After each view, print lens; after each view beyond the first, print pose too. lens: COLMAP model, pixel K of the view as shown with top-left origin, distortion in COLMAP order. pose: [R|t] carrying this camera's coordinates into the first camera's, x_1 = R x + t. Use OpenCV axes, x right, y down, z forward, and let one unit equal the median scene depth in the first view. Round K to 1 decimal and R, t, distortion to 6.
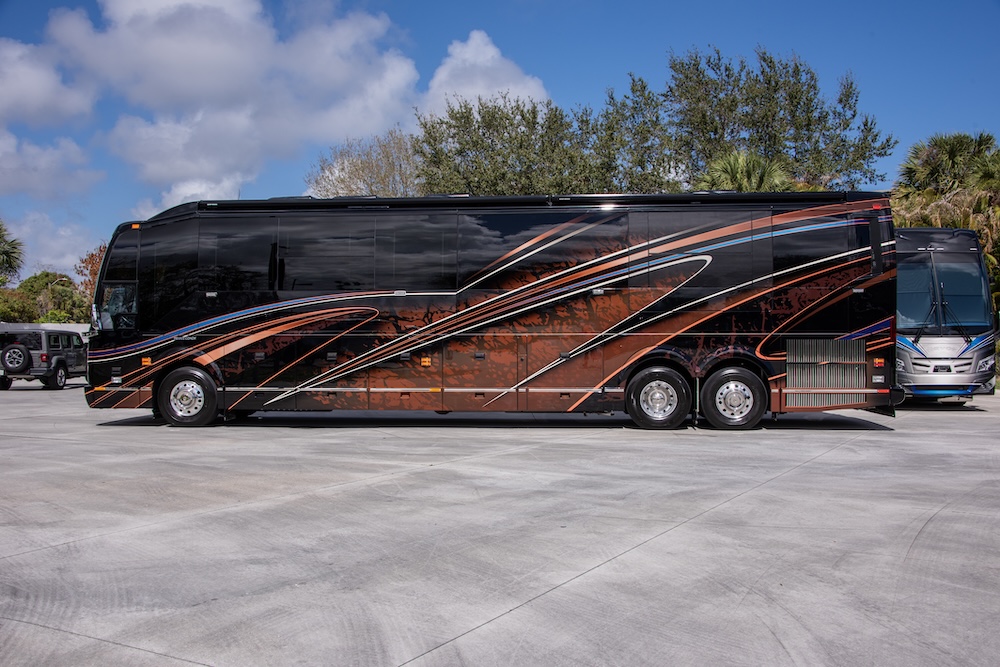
lens RADIAL K [[969.2, 0, 500.9], [0, 969.2, 368.3], [0, 0, 1]] dist [-0.011903, -0.006864]
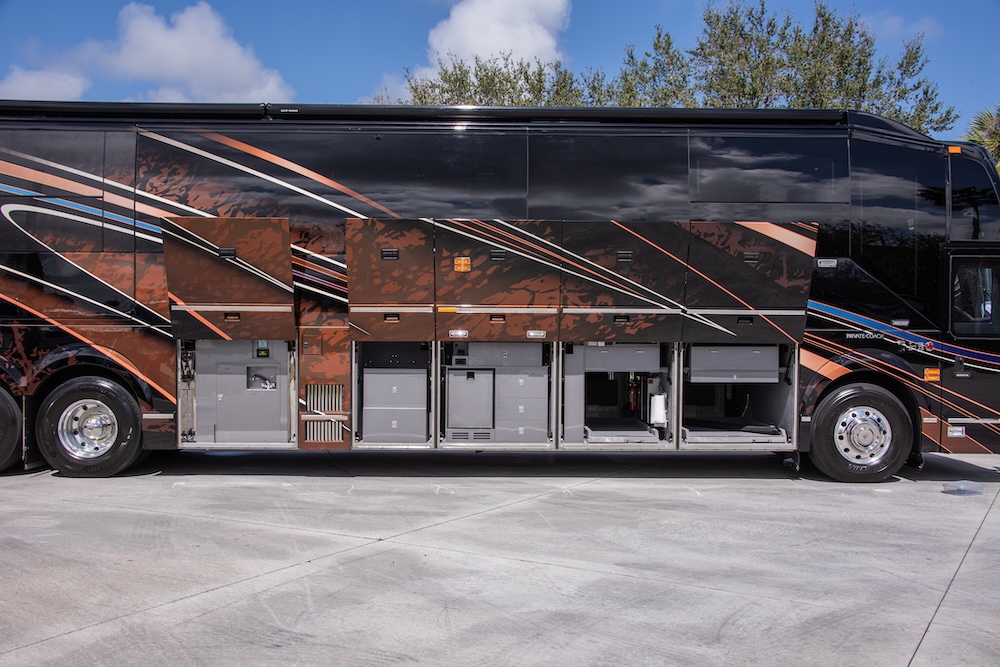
lens RADIAL K [[1014.5, 0, 500.0], [0, 1014.5, 333.5], [0, 0, 1]] dist [0.009089, 0.013335]
pose [[0.999939, 0.011003, 0.001388, 0.001938], [-0.010958, 0.999527, -0.028722, -0.009958], [-0.001703, 0.028705, 0.999586, 0.247039]]
